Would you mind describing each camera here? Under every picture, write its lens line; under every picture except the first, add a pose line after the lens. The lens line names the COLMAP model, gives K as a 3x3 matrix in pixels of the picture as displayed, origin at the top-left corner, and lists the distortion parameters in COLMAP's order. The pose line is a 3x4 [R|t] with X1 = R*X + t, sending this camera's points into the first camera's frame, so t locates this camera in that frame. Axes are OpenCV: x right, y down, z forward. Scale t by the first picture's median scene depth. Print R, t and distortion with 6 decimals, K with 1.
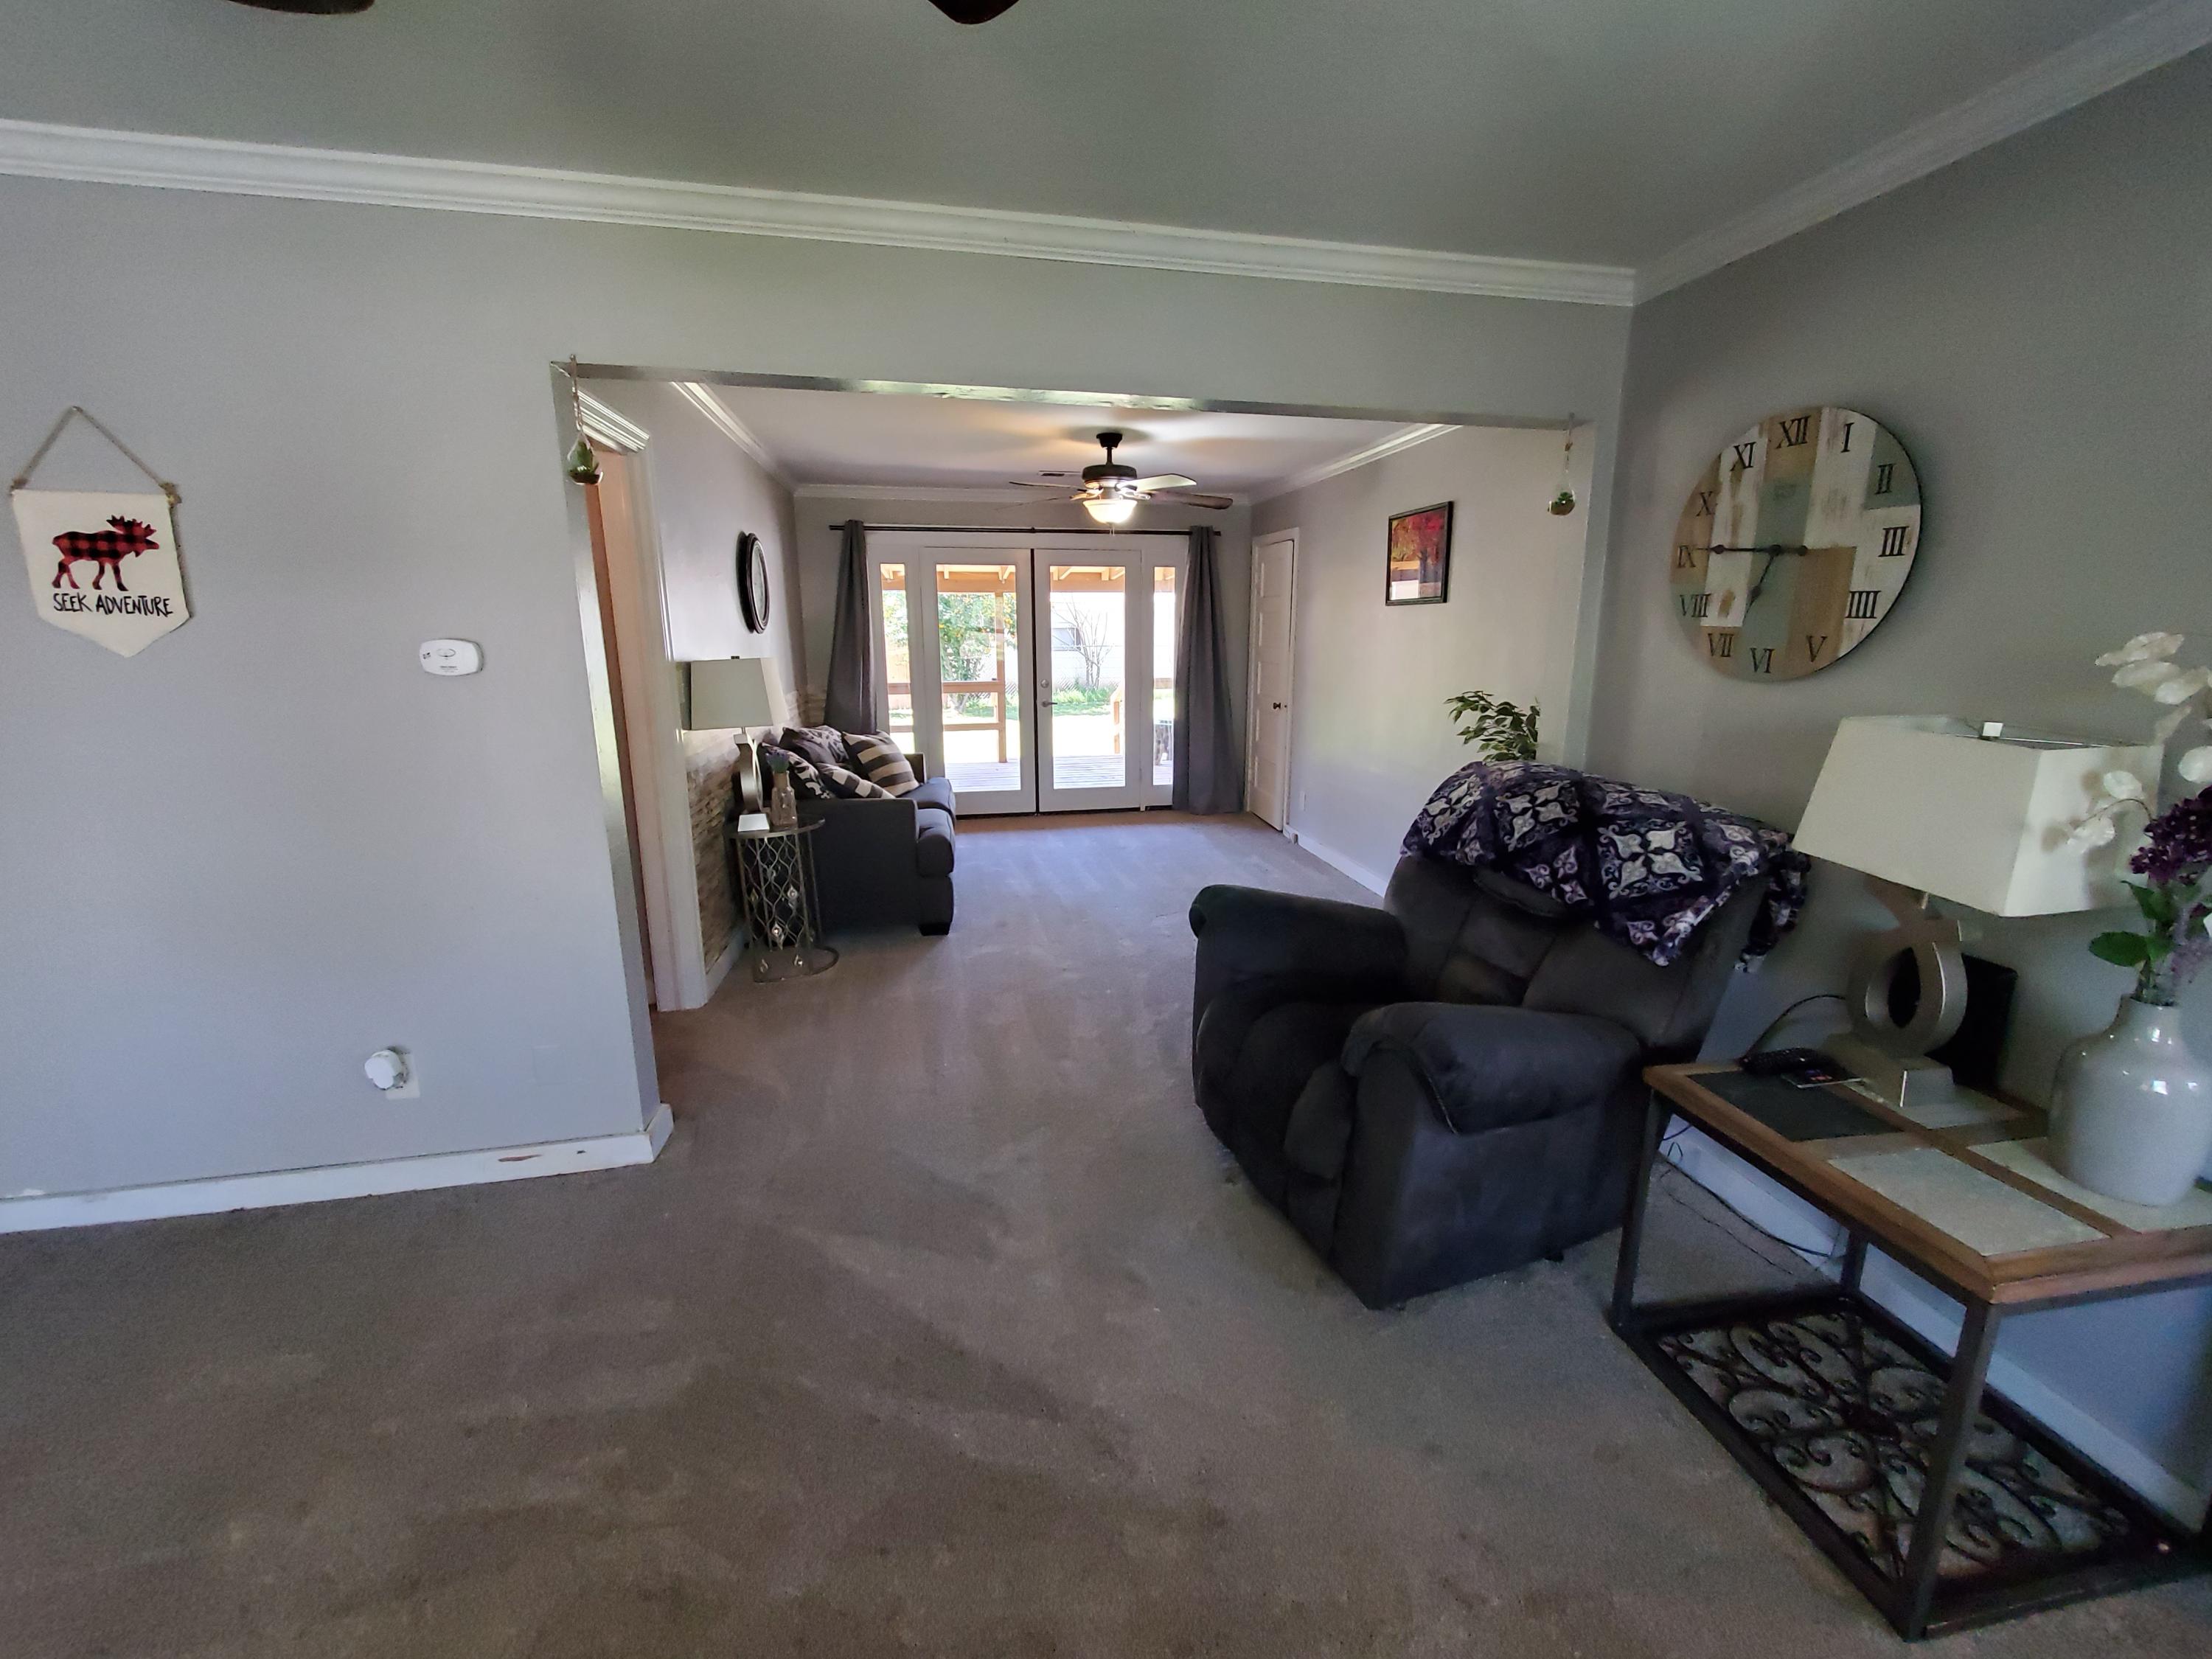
lens RADIAL K [[871.7, 0, 1115.9], [0, 871.7, 814.3], [0, 0, 1]] dist [0.003084, -0.000564]
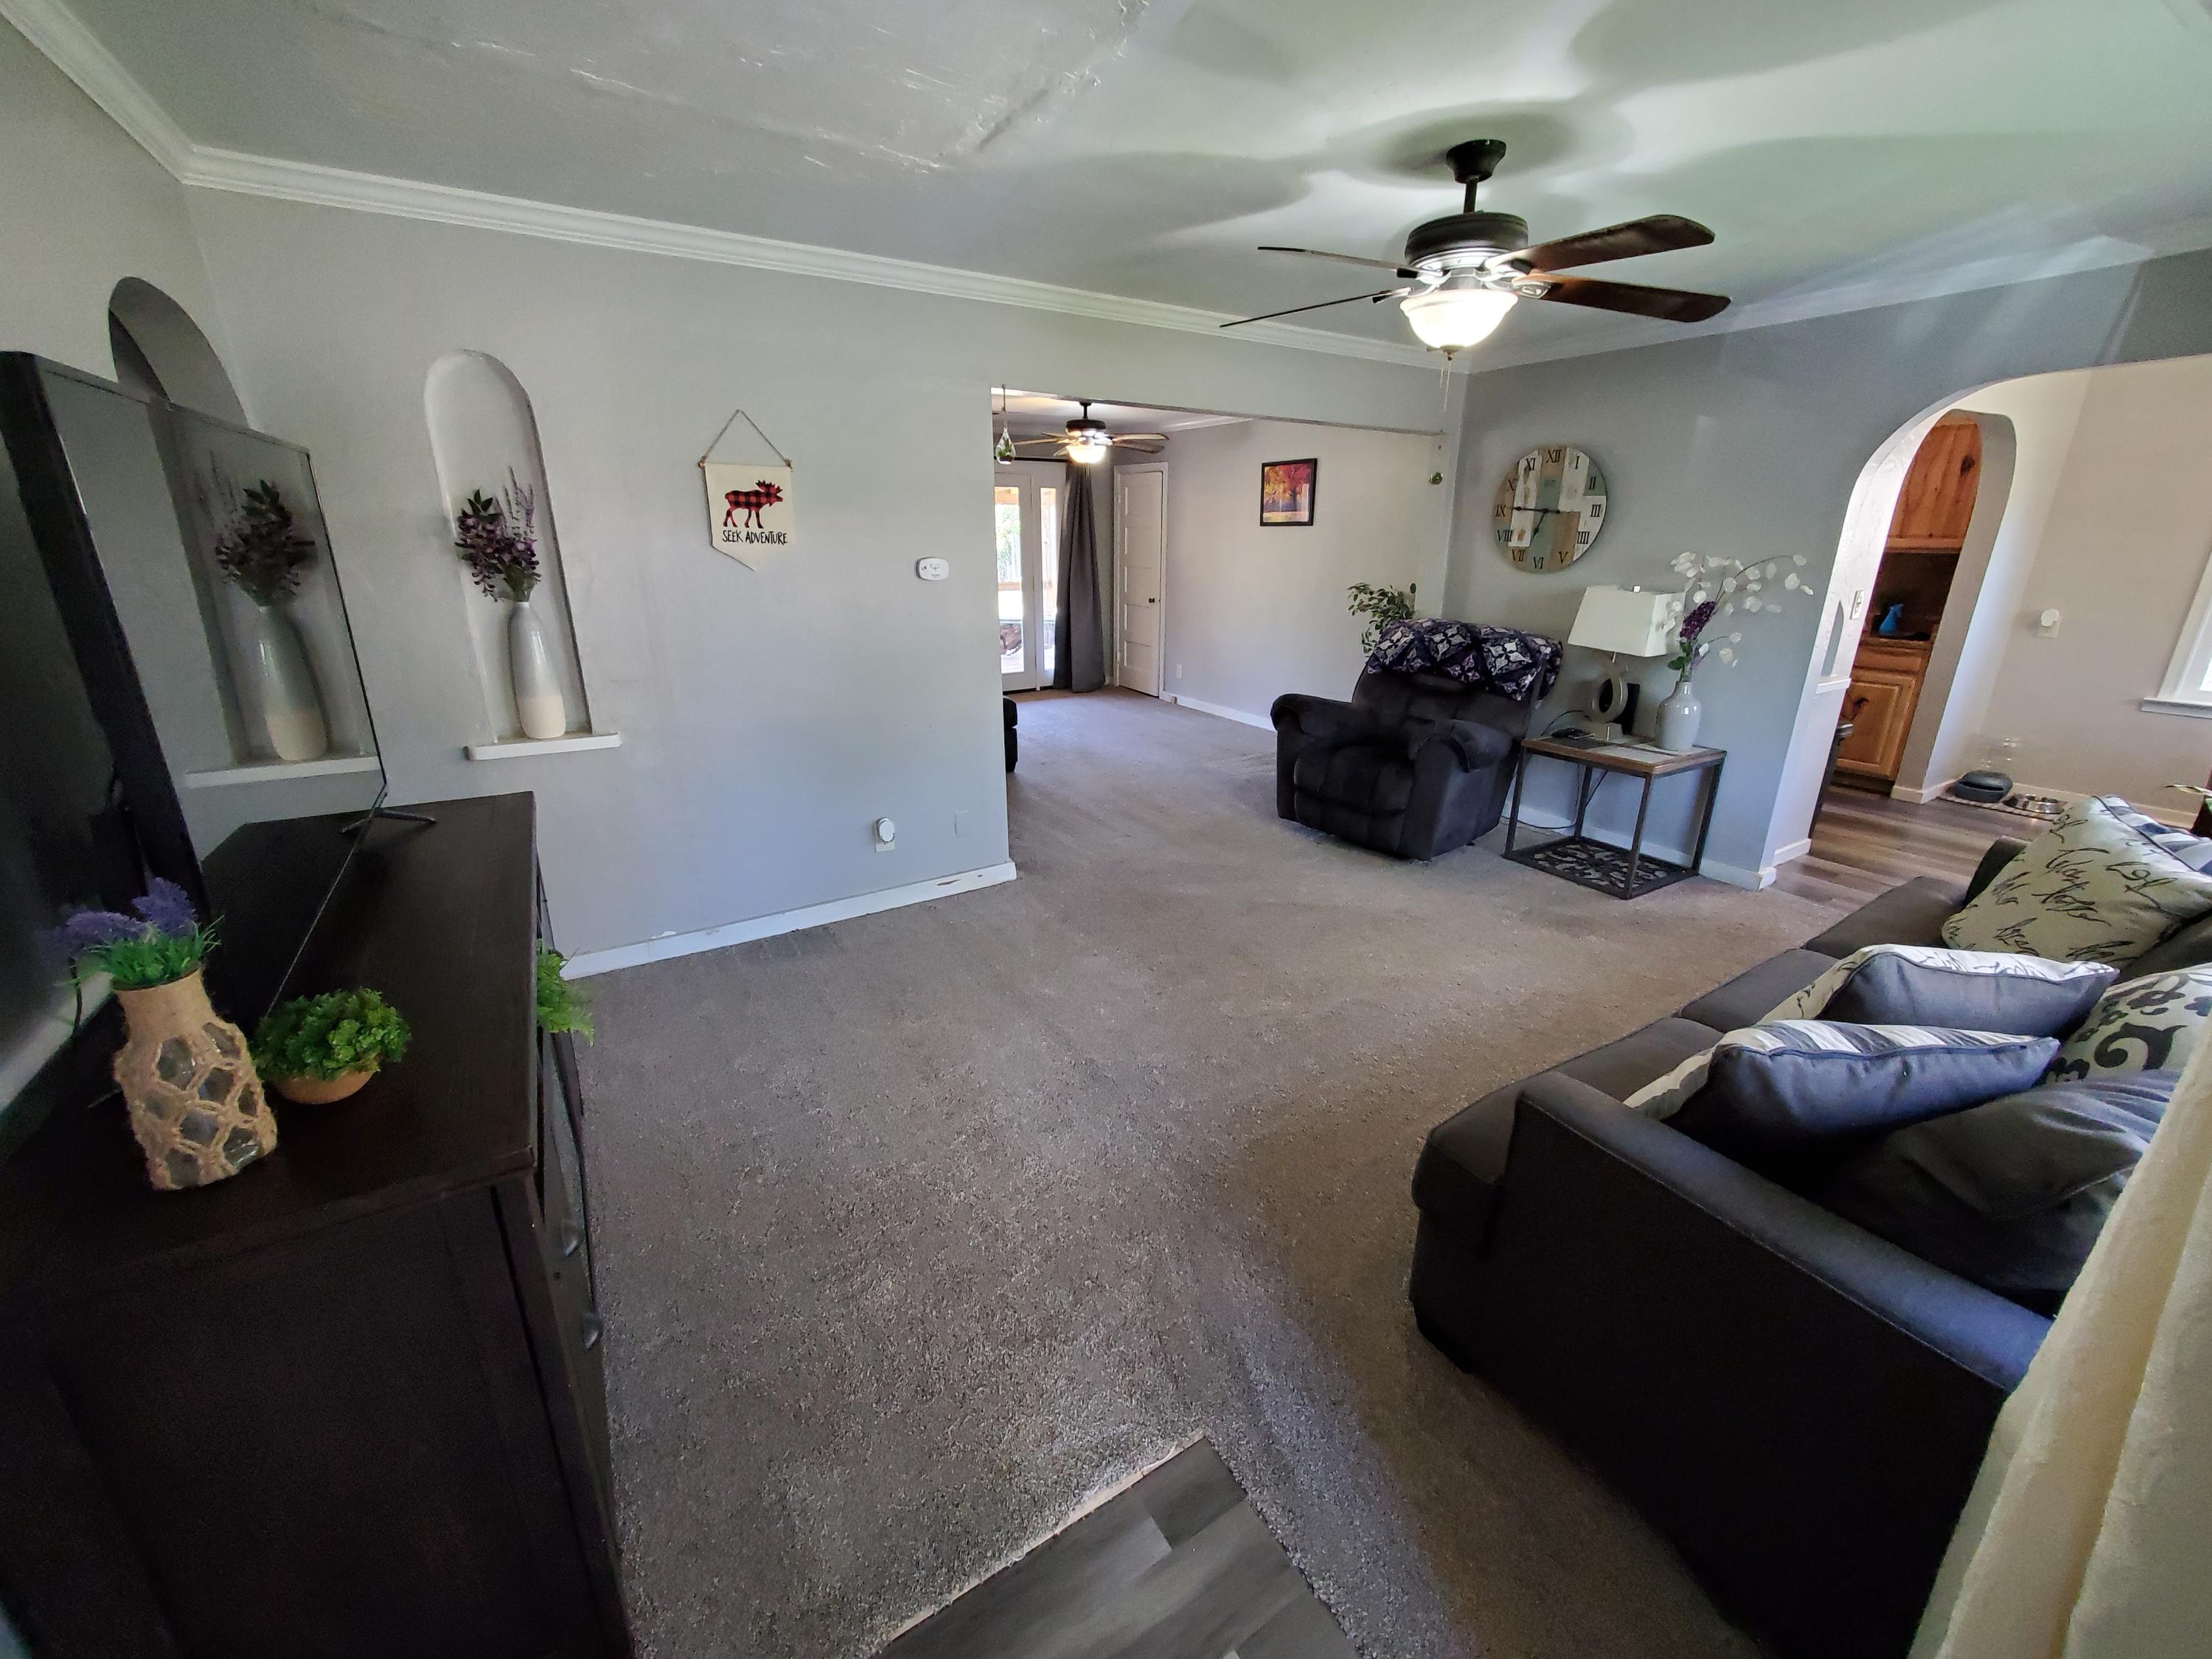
lens RADIAL K [[871.7, 0, 1115.9], [0, 871.7, 814.3], [0, 0, 1]] dist [0.003084, -0.000564]
pose [[0.931857, -0.109444, 0.345926, -0.844573], [0.072990, 0.990476, 0.116746, 0.089590], [-0.355408, -0.083541, 0.930970, -0.554211]]
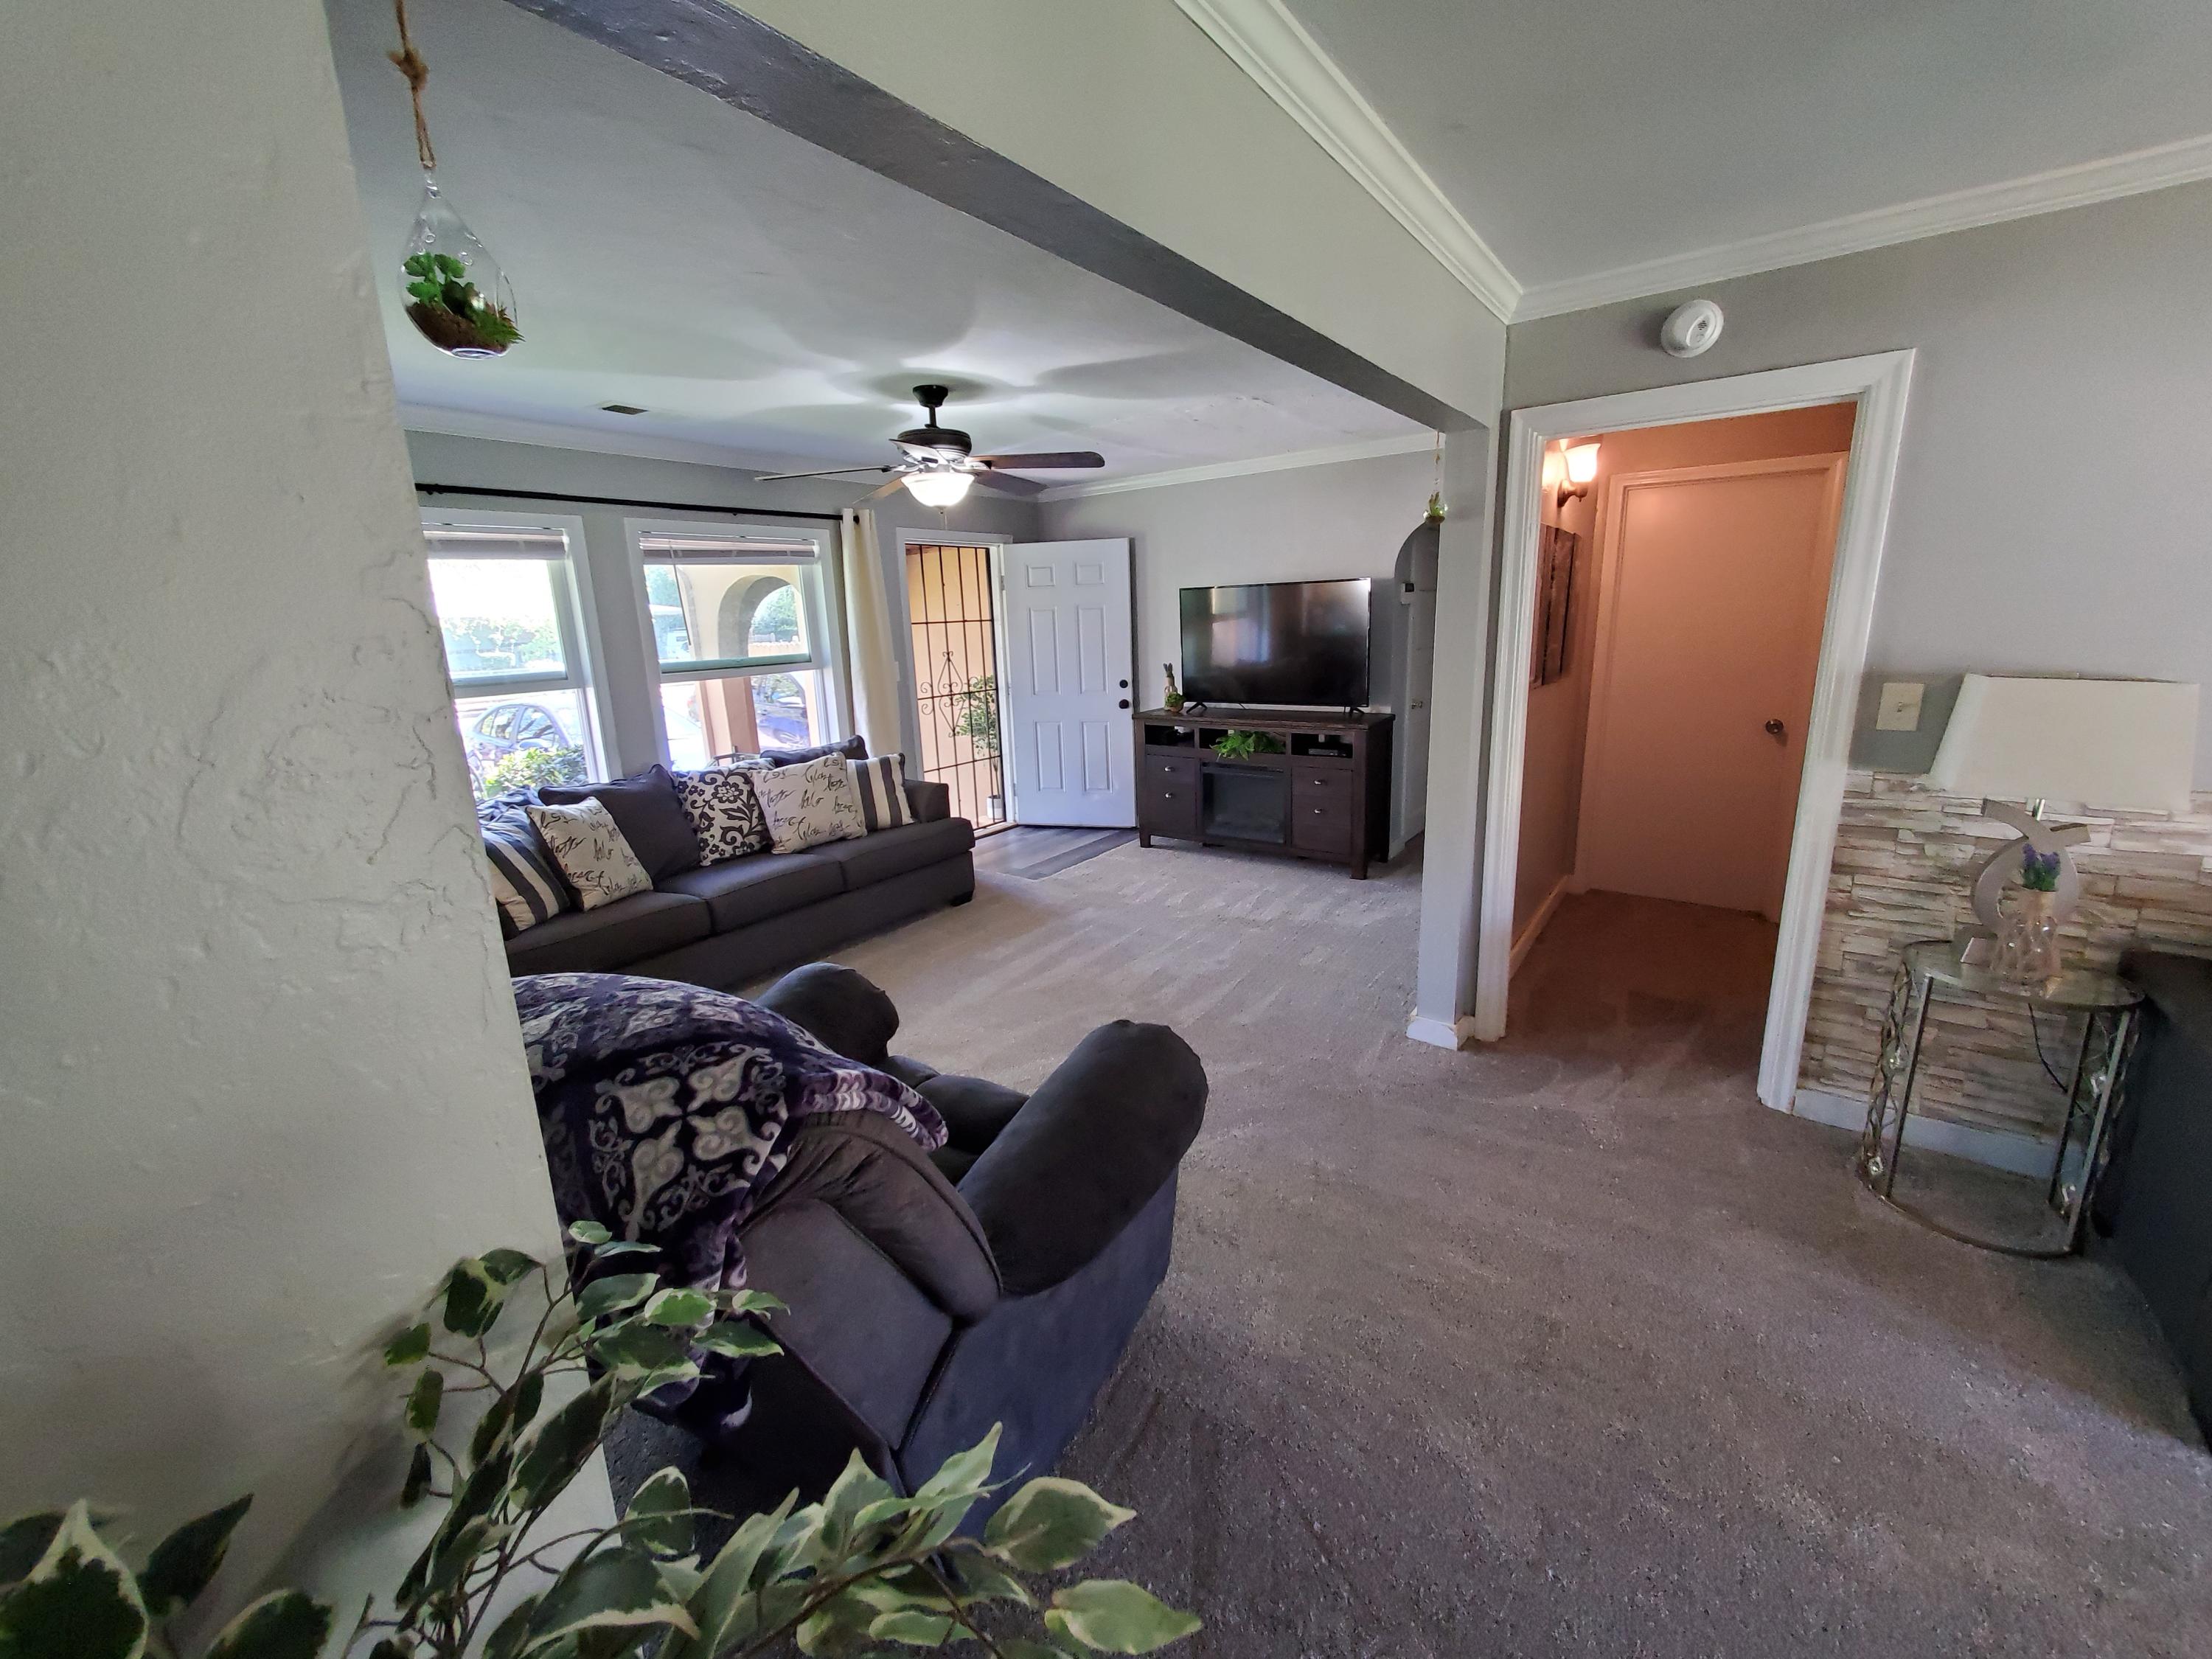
lens RADIAL K [[871.7, 0, 1115.9], [0, 871.7, 814.3], [0, 0, 1]] dist [0.003084, -0.000564]
pose [[-0.729868, 0.181001, -0.659190, 0.567649], [-0.103807, 0.923778, 0.368589, -0.318453], [0.675660, 0.337450, -0.655447, 1.362202]]
